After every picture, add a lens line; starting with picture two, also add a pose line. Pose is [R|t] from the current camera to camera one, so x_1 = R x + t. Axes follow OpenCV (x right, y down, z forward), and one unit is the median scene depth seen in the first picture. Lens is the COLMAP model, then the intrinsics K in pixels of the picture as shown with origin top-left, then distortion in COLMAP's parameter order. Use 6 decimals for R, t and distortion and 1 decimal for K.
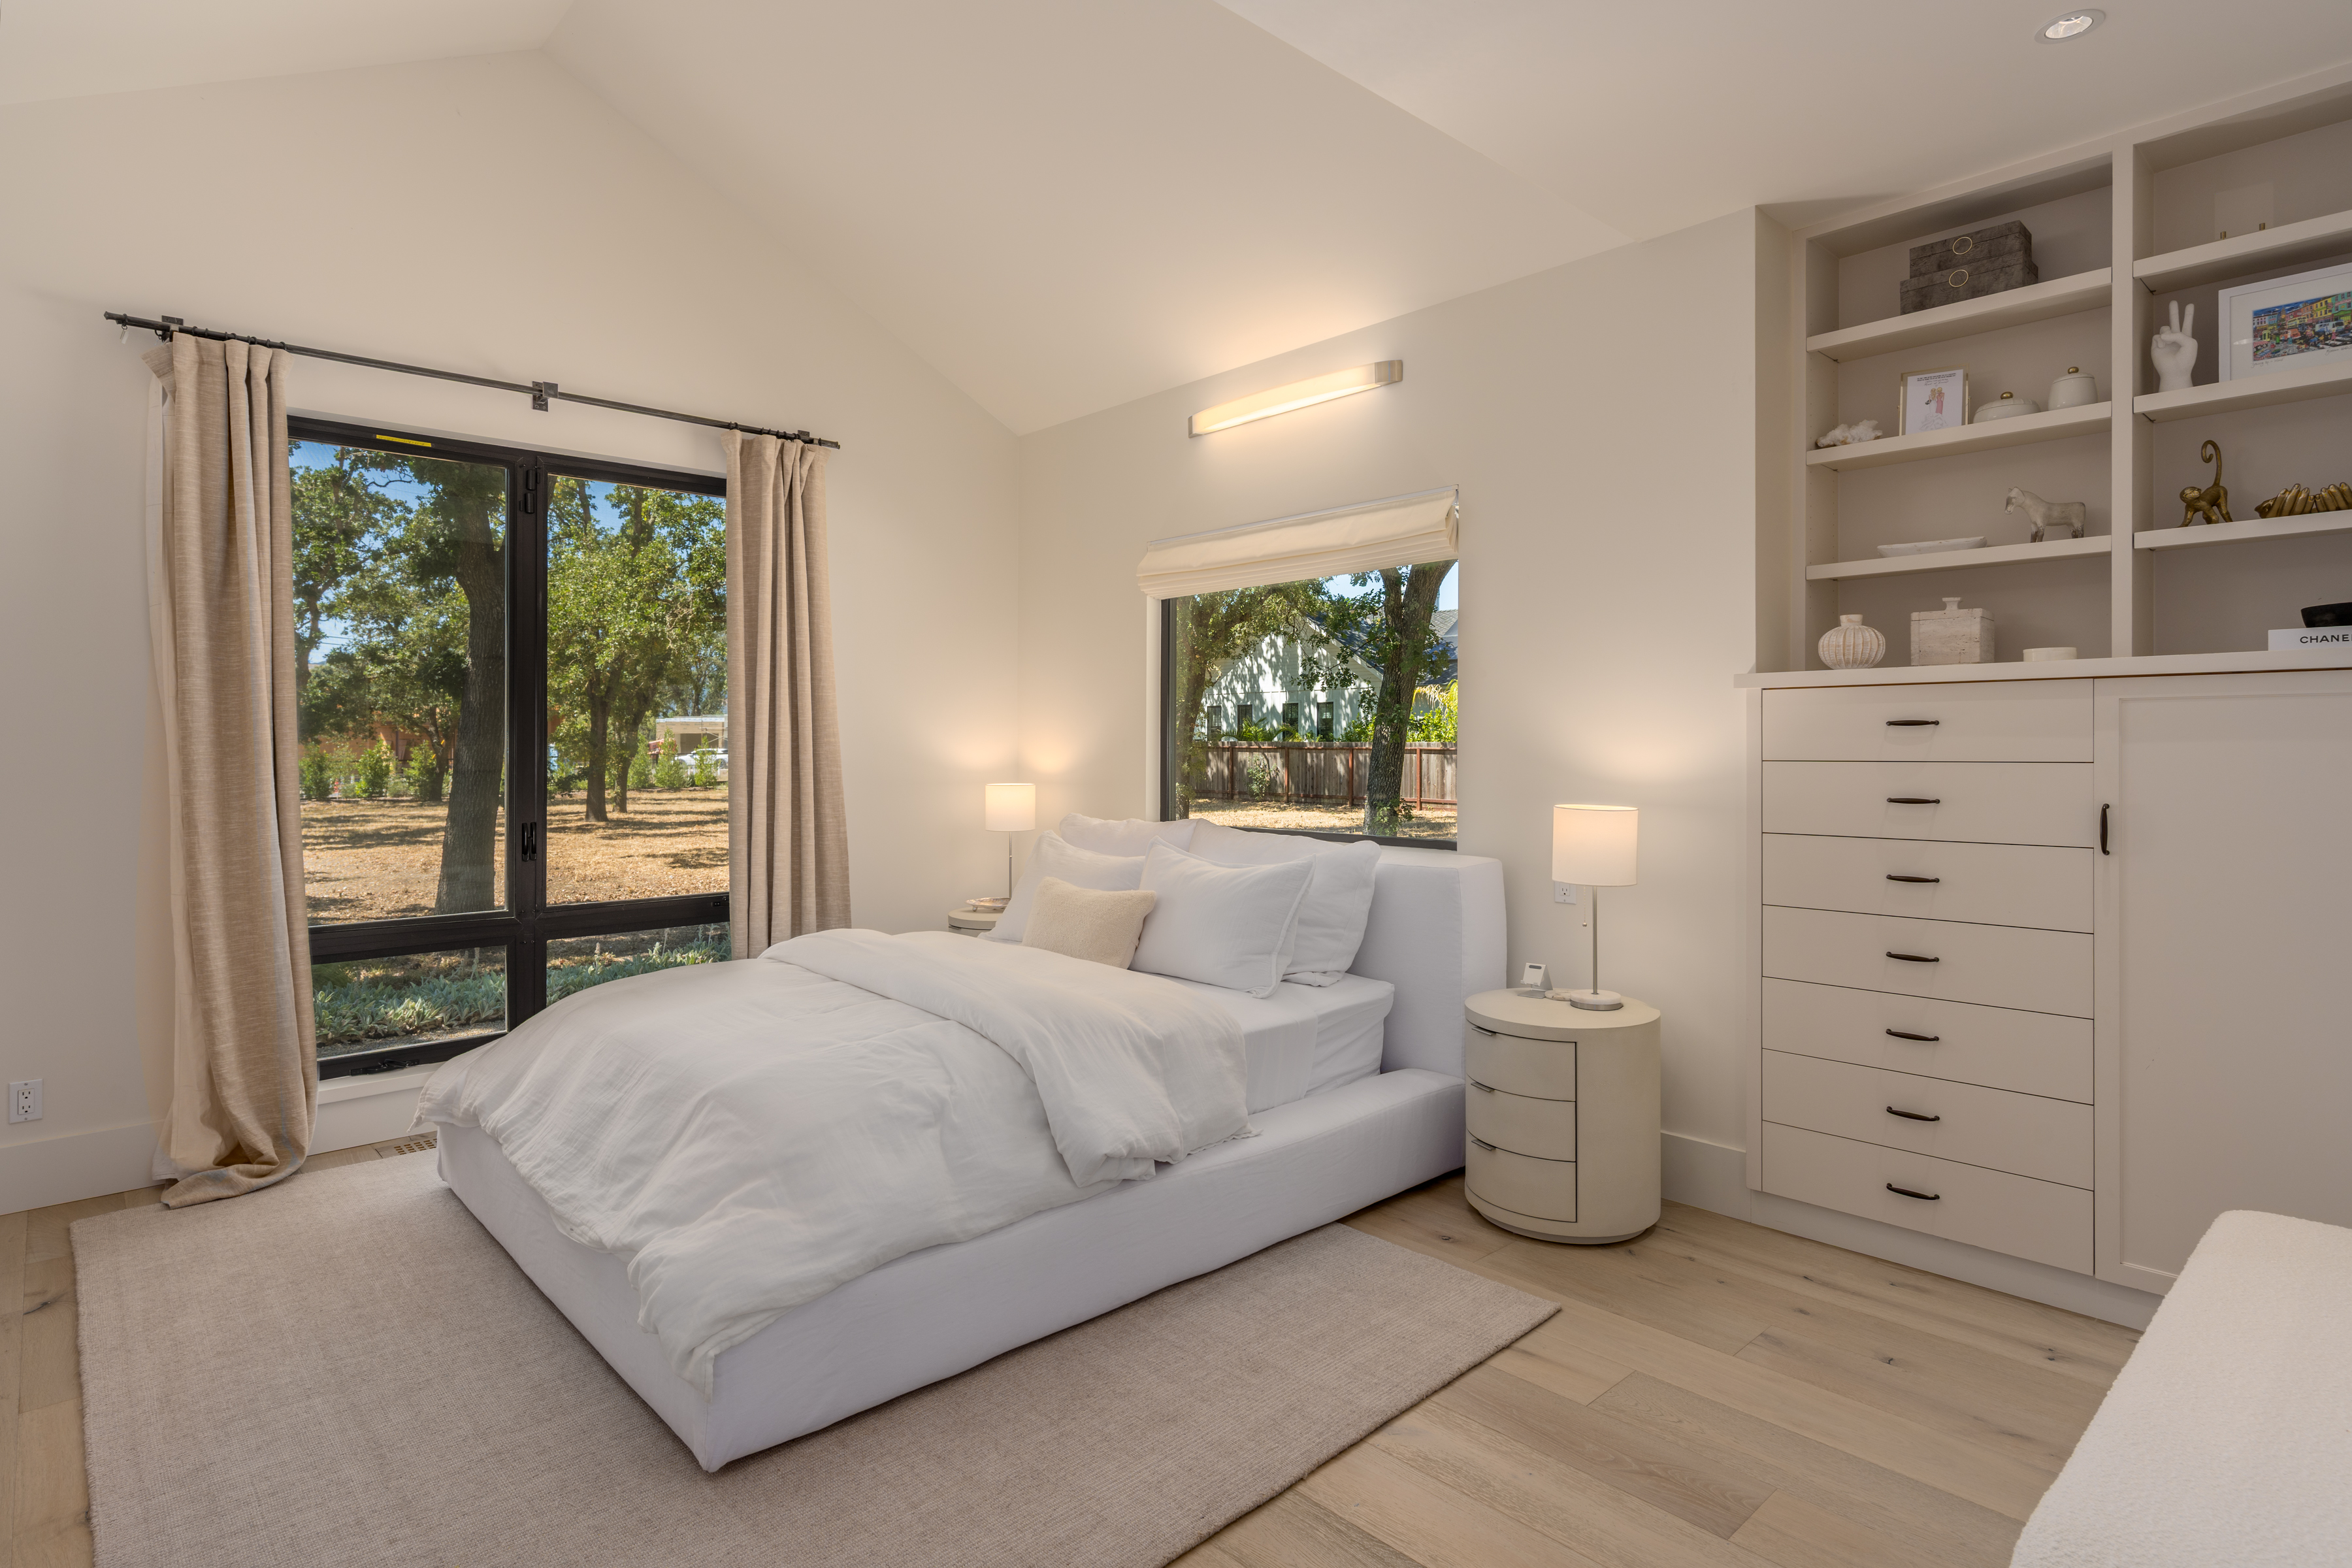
lens RADIAL K [[1213.0, 0, 1173.3], [0, 1213.0, 749.3], [0, 0, 1]] dist [-0.002120, -0.000598]
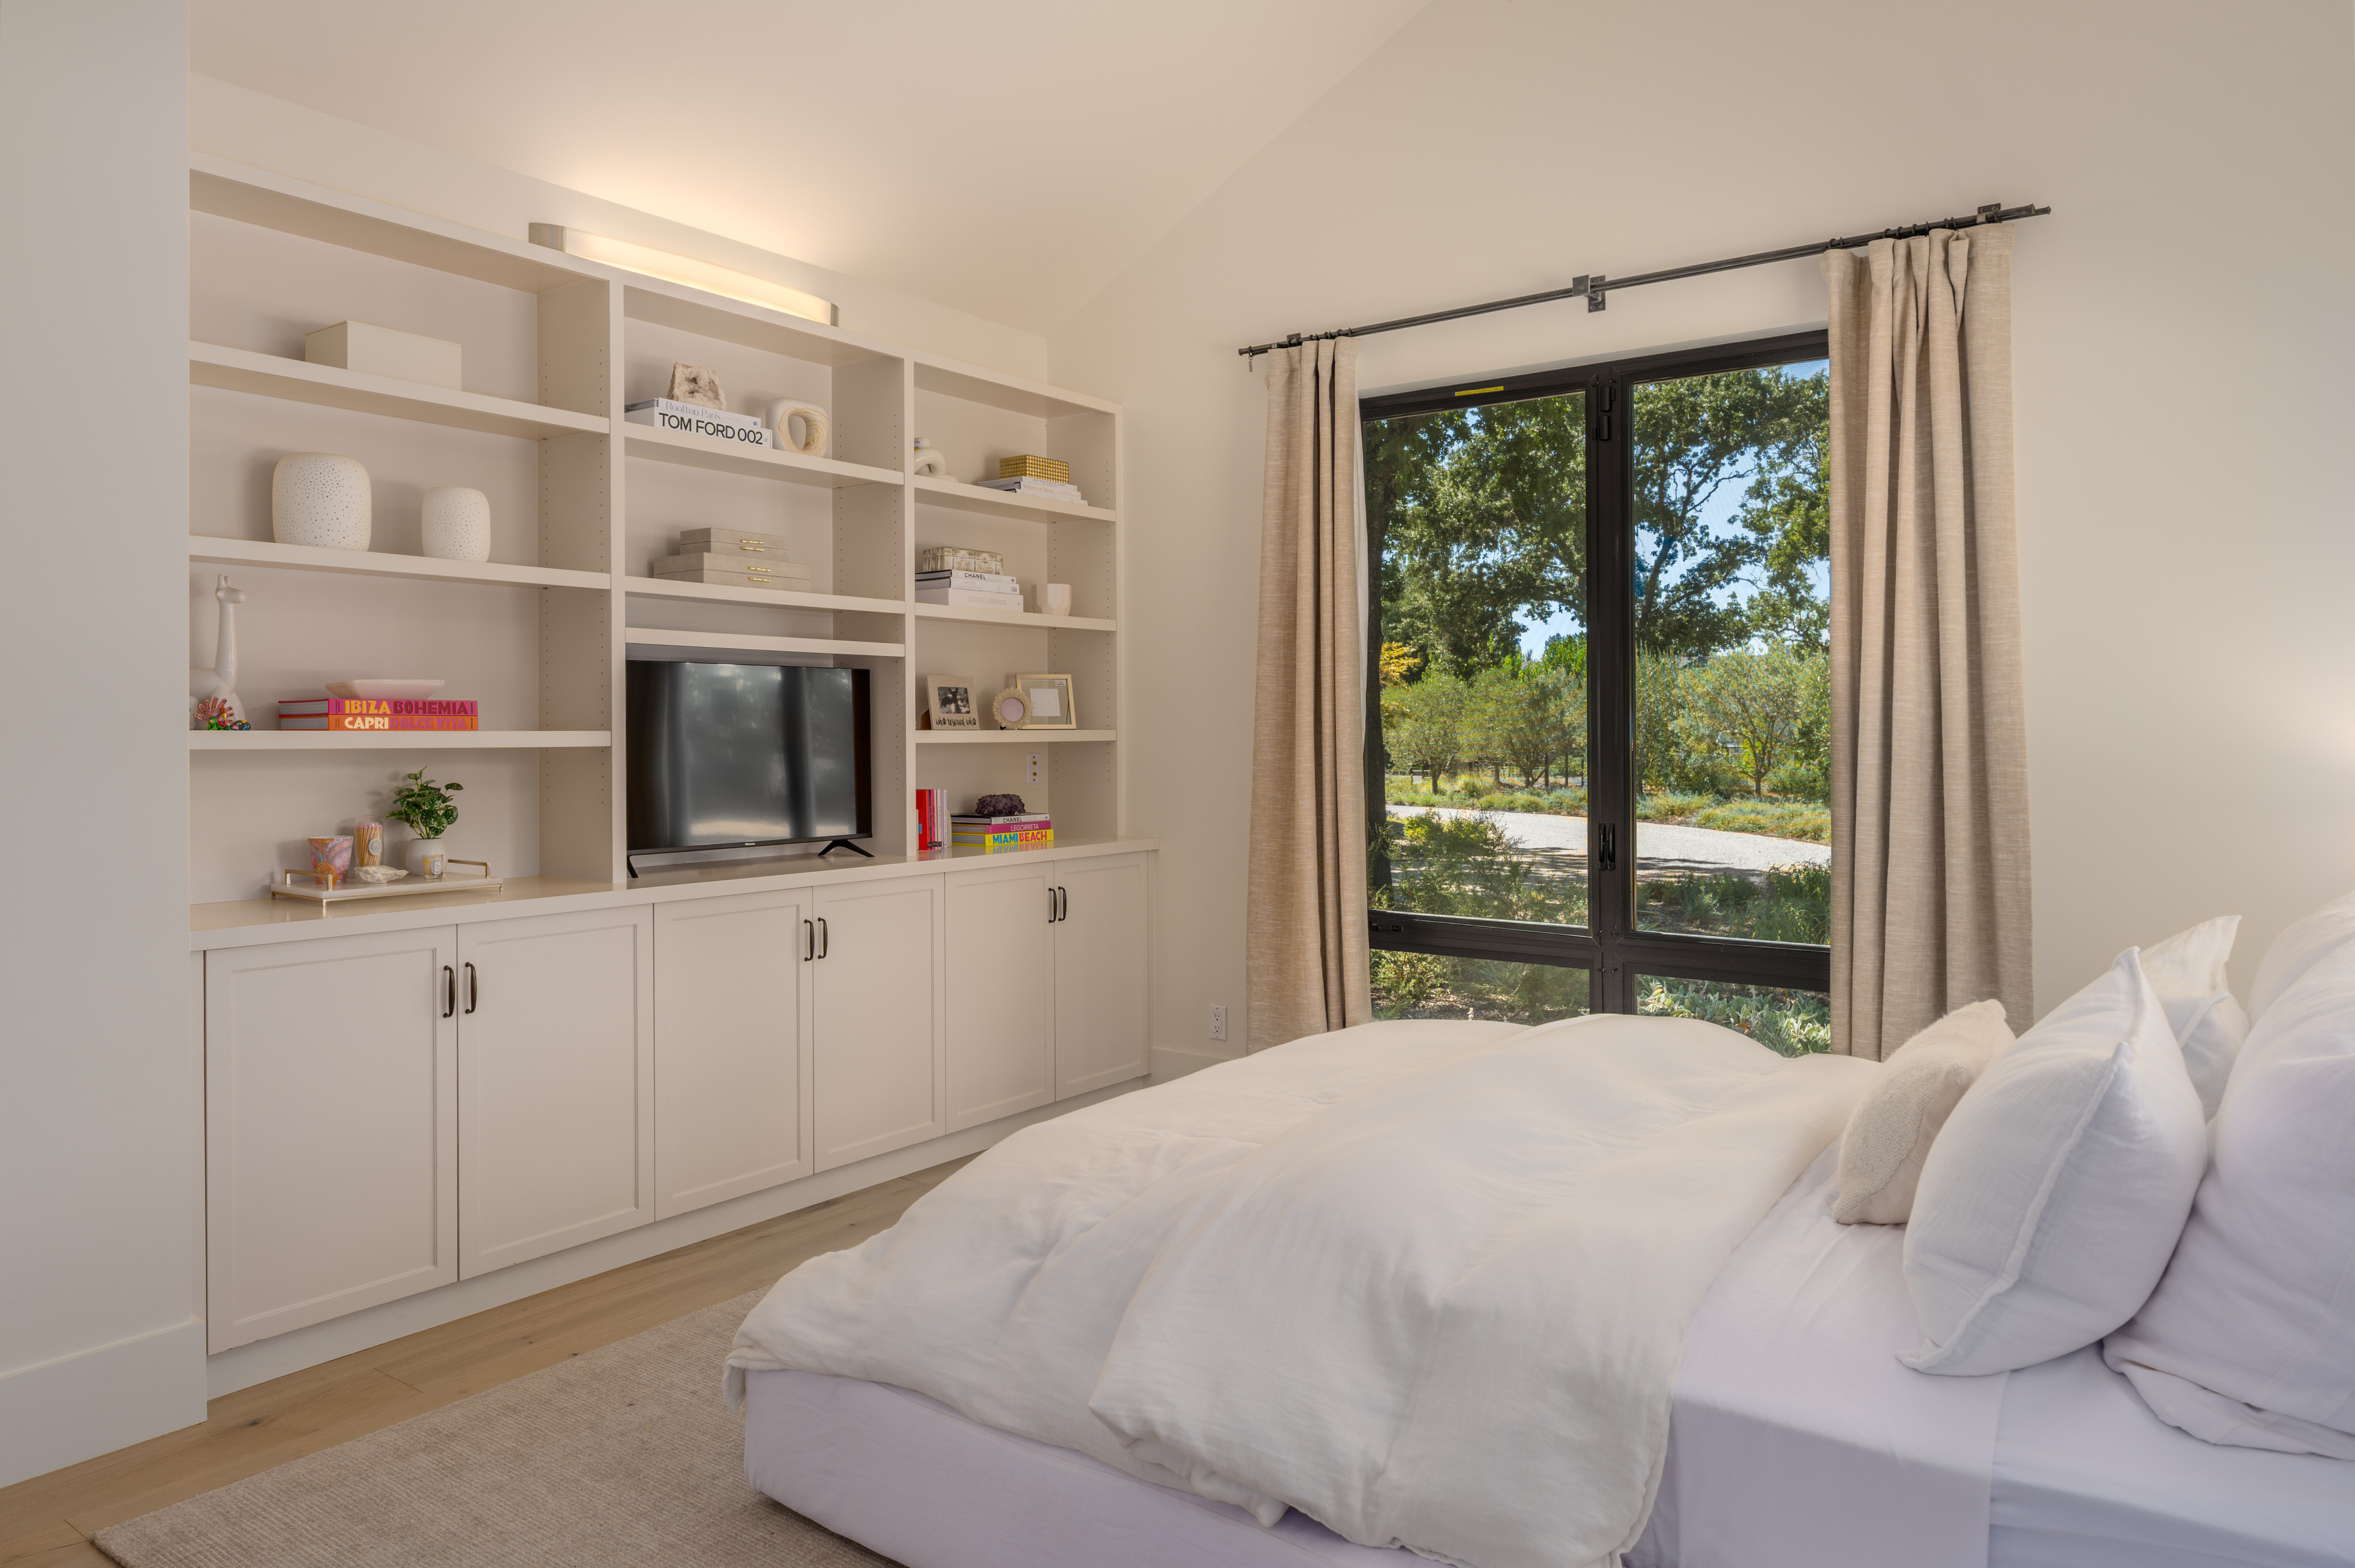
lens RADIAL K [[1529.4, 0, 1175.2], [0, 1529.4, 710.9], [0, 0, 1]] dist [-0.000183, 0.000665]
pose [[0.183889, -0.006648, -0.982925, 0.423162], [-0.002728, 0.999970, -0.007273, -0.006069], [0.982943, 0.004019, 0.183865, 0.537465]]
